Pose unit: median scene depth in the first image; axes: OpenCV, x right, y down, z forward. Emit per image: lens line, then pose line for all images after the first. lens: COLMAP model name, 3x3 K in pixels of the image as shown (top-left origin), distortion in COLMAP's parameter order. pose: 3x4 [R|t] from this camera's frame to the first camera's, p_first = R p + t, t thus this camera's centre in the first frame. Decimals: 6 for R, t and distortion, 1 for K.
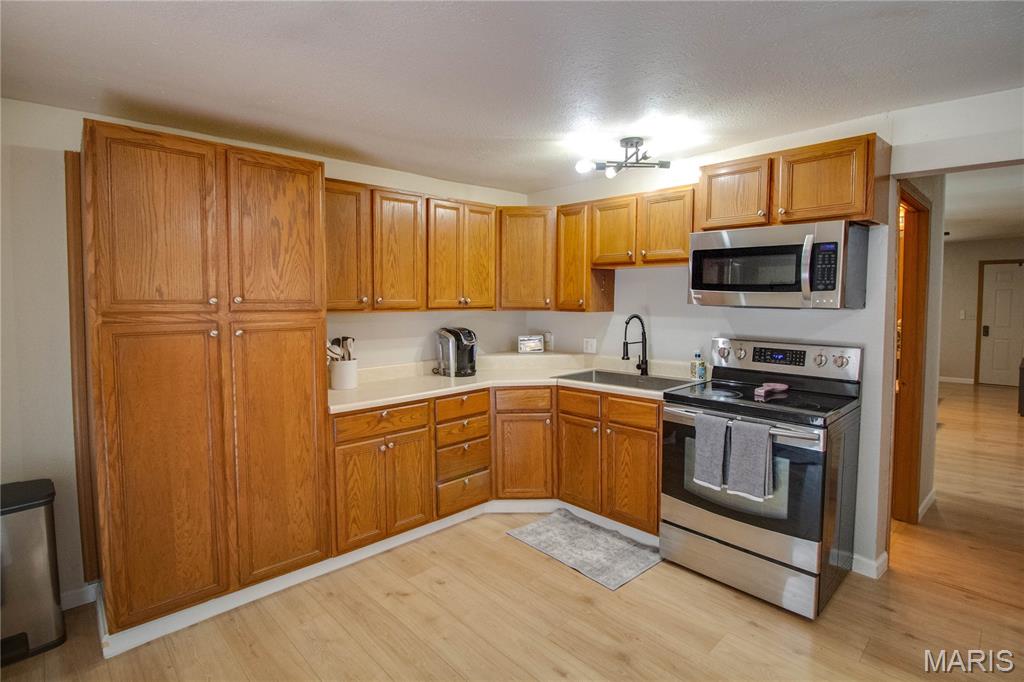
lens RADIAL K [[486.5, 0, 528.6], [0, 486.5, 318.4], [0, 0, 1]] dist [-0.014239, -0.000928]
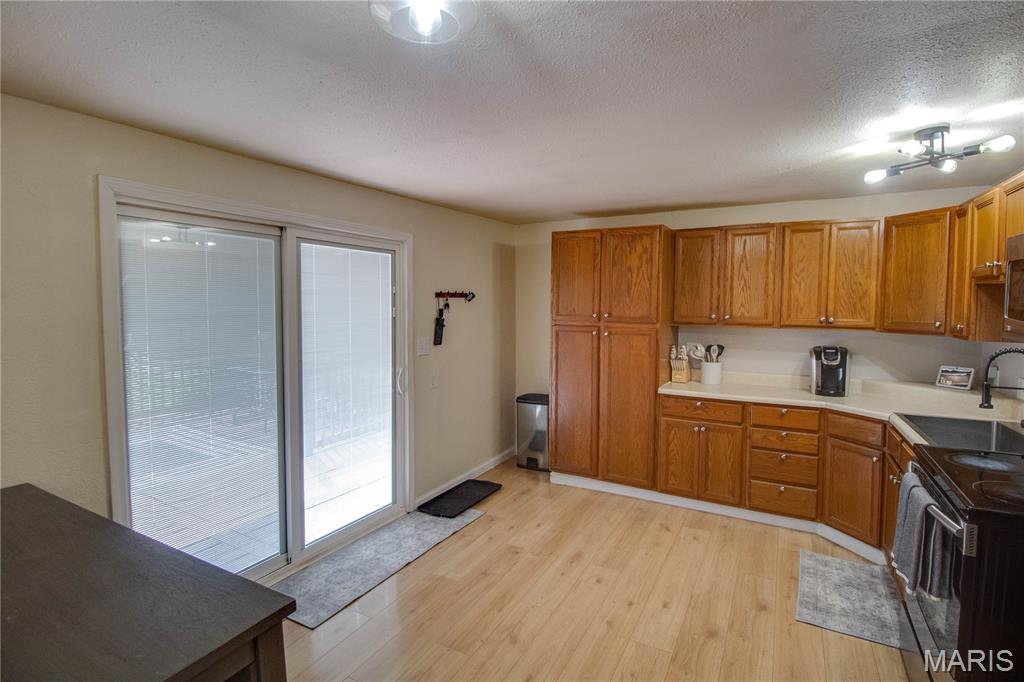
lens RADIAL K [[486.5, 0, 528.6], [0, 486.5, 318.4], [0, 0, 1]] dist [-0.014239, -0.000928]
pose [[0.326108, 0.036613, -0.944623, 0.742758], [-0.048479, 0.998583, 0.021968, -0.039208], [0.944088, 0.038631, 0.327421, 0.115054]]
